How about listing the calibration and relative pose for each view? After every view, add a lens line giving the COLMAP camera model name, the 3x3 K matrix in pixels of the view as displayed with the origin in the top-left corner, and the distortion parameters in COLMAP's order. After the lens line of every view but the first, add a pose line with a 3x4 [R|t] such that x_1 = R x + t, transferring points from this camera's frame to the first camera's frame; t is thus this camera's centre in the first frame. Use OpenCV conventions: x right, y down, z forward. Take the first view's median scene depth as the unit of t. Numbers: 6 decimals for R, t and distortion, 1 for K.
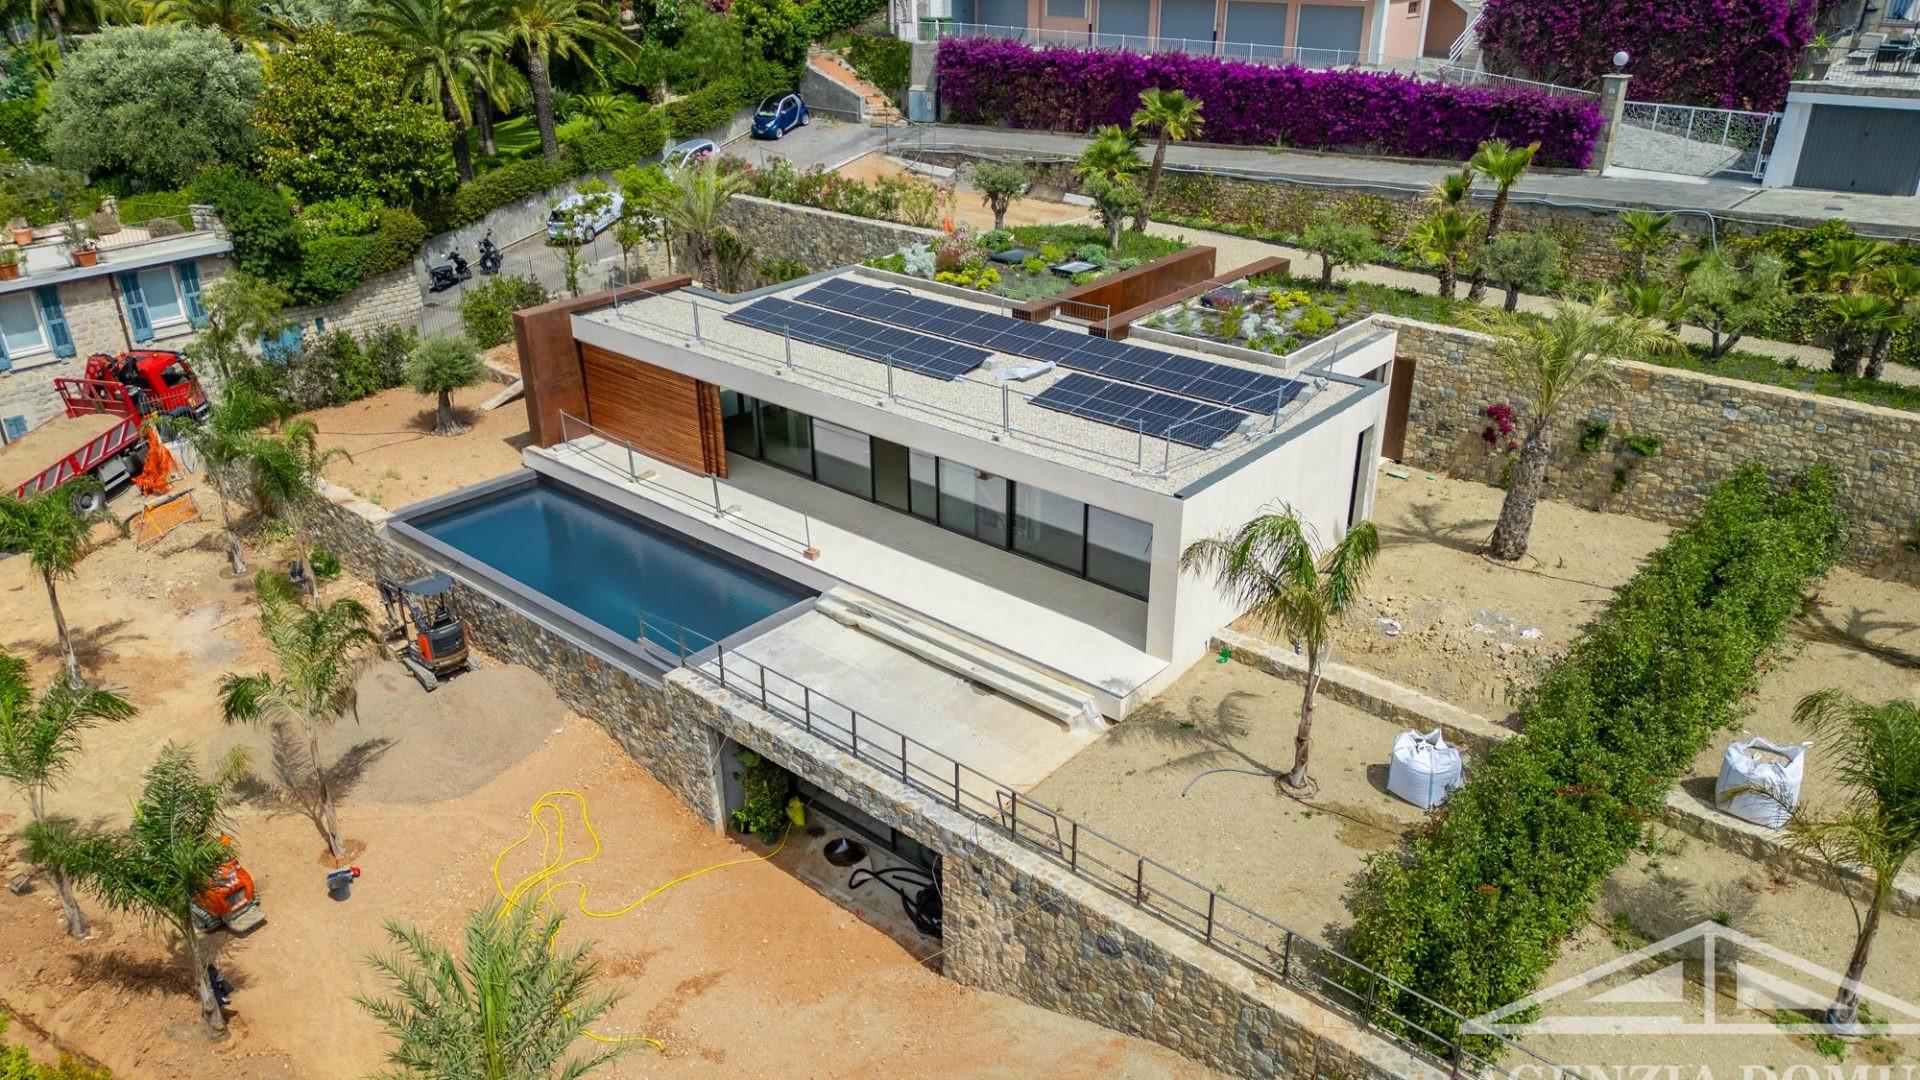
lens RADIAL K [[1339.5, 0, 956.0], [0, 1339.5, 544.9], [0, 0, 1]] dist [0.078656, -0.081021]
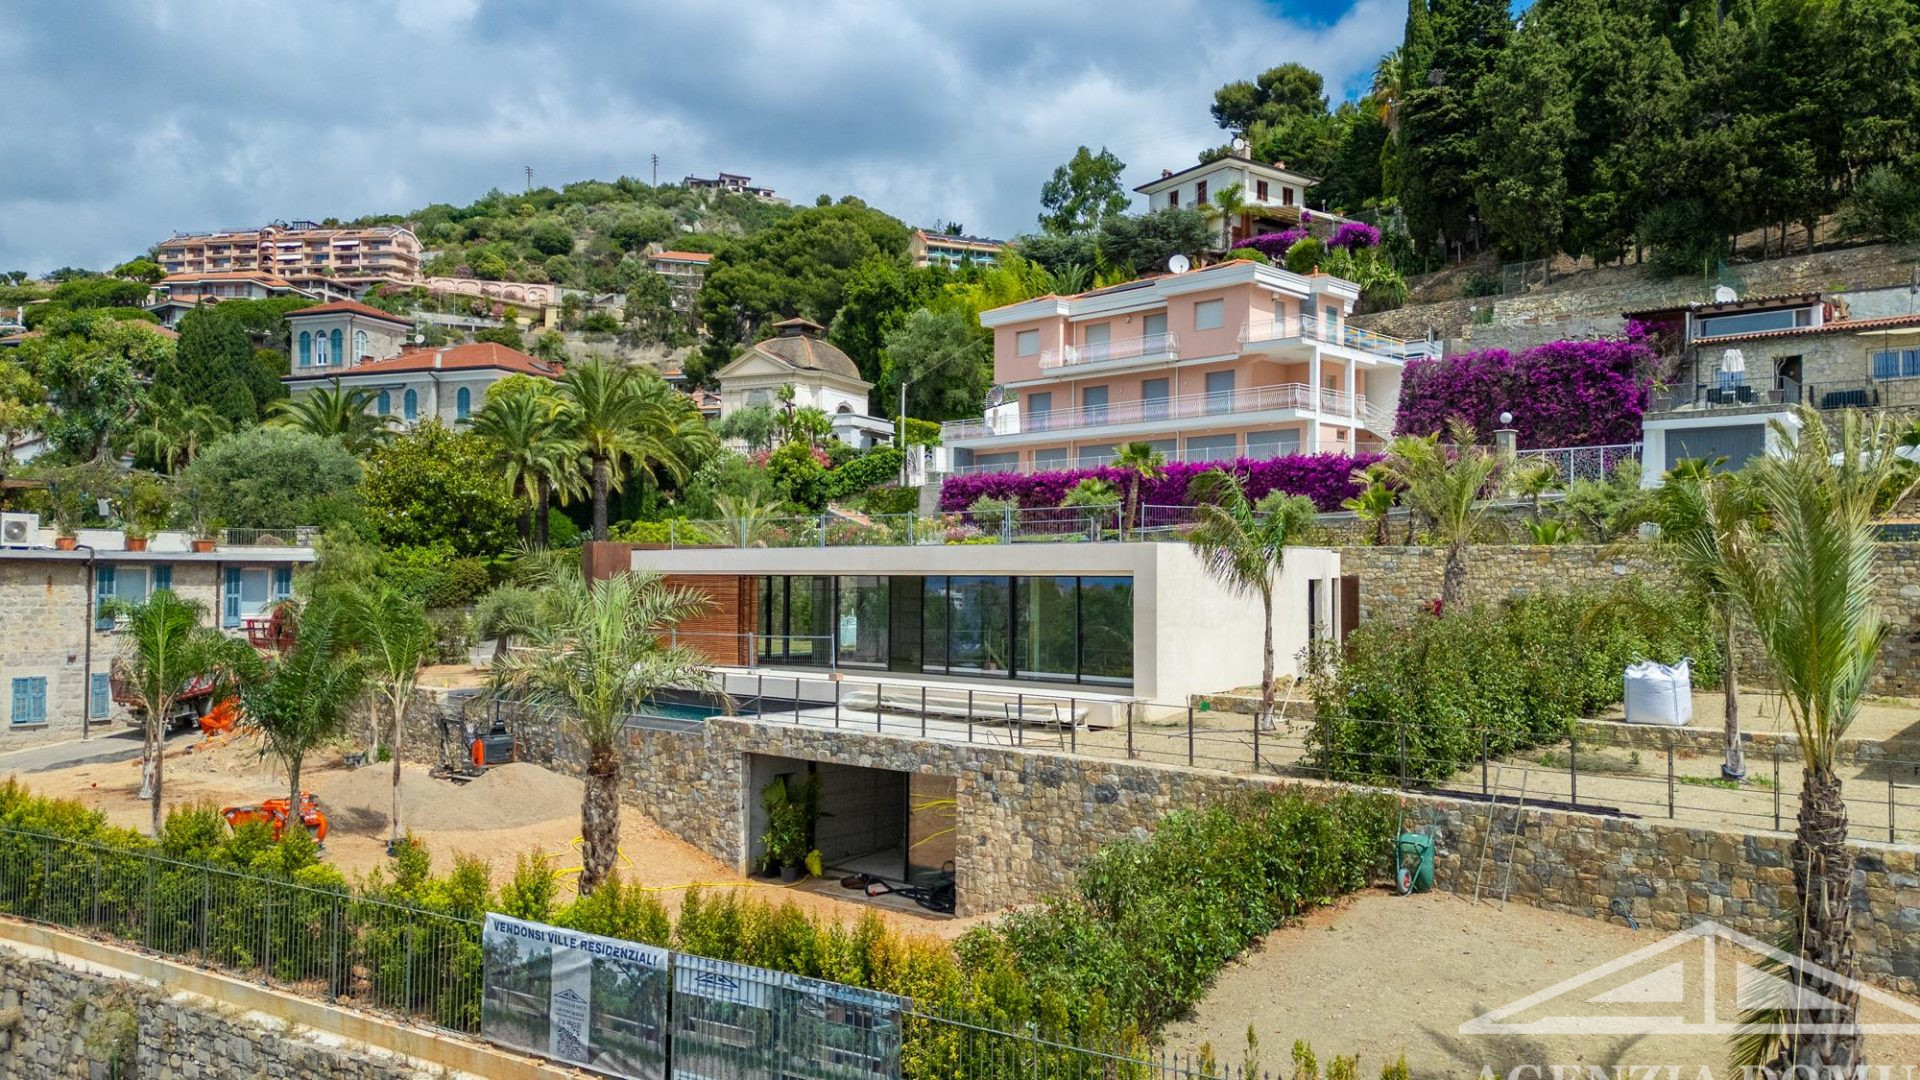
lens RADIAL K [[1392.4, 0, 957.1], [0, 1392.4, 540.0], [0, 0, 1]] dist [0.084701, -0.095841]
pose [[0.999902, 0.012833, 0.005616, -0.012151], [-0.008867, 0.890225, -0.455435, 0.373431], [-0.010844, 0.455341, 0.890251, -0.081020]]
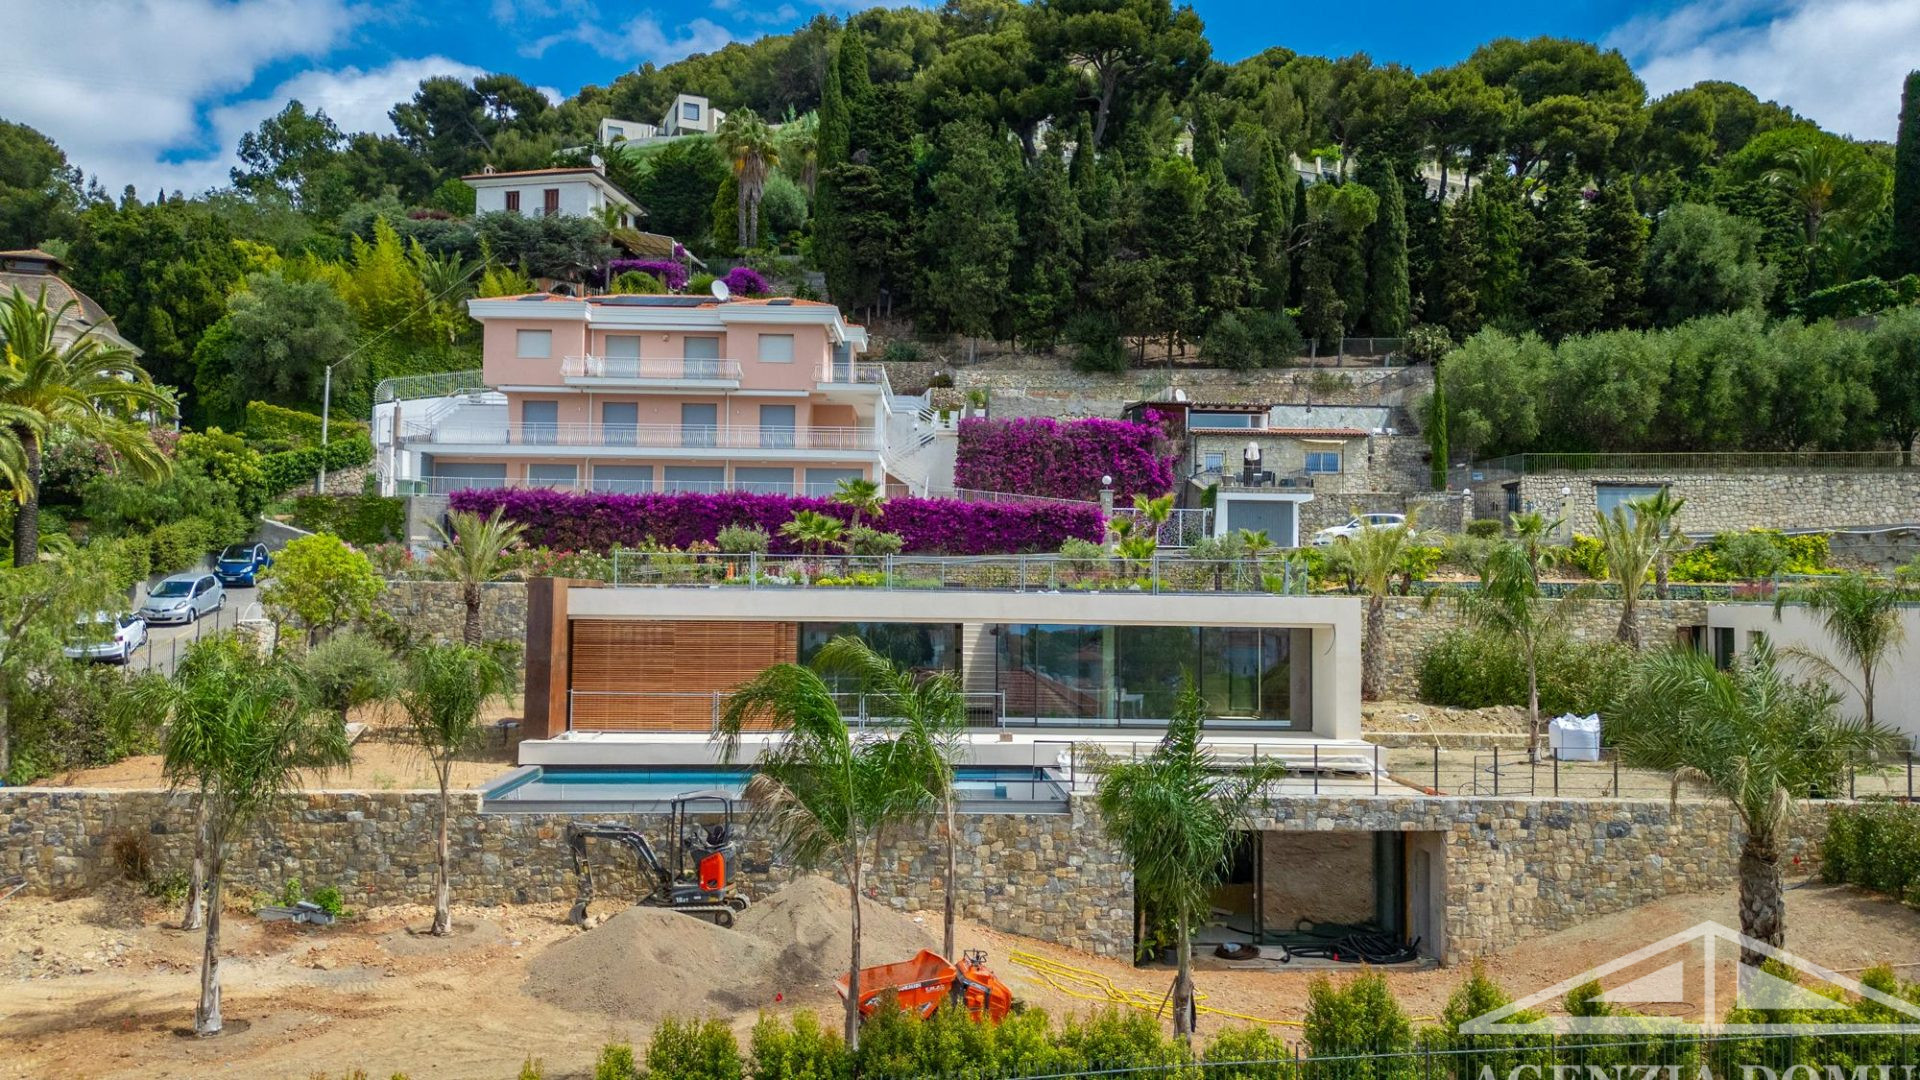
lens RADIAL K [[1339.5, 0, 956.0], [0, 1339.5, 544.9], [0, 0, 1]] dist [0.078656, -0.081021]
pose [[0.715891, 0.045222, 0.696746, -0.736229], [0.283922, 0.892815, -0.349671, 0.191639], [-0.637878, 0.448148, 0.626319, 0.268788]]
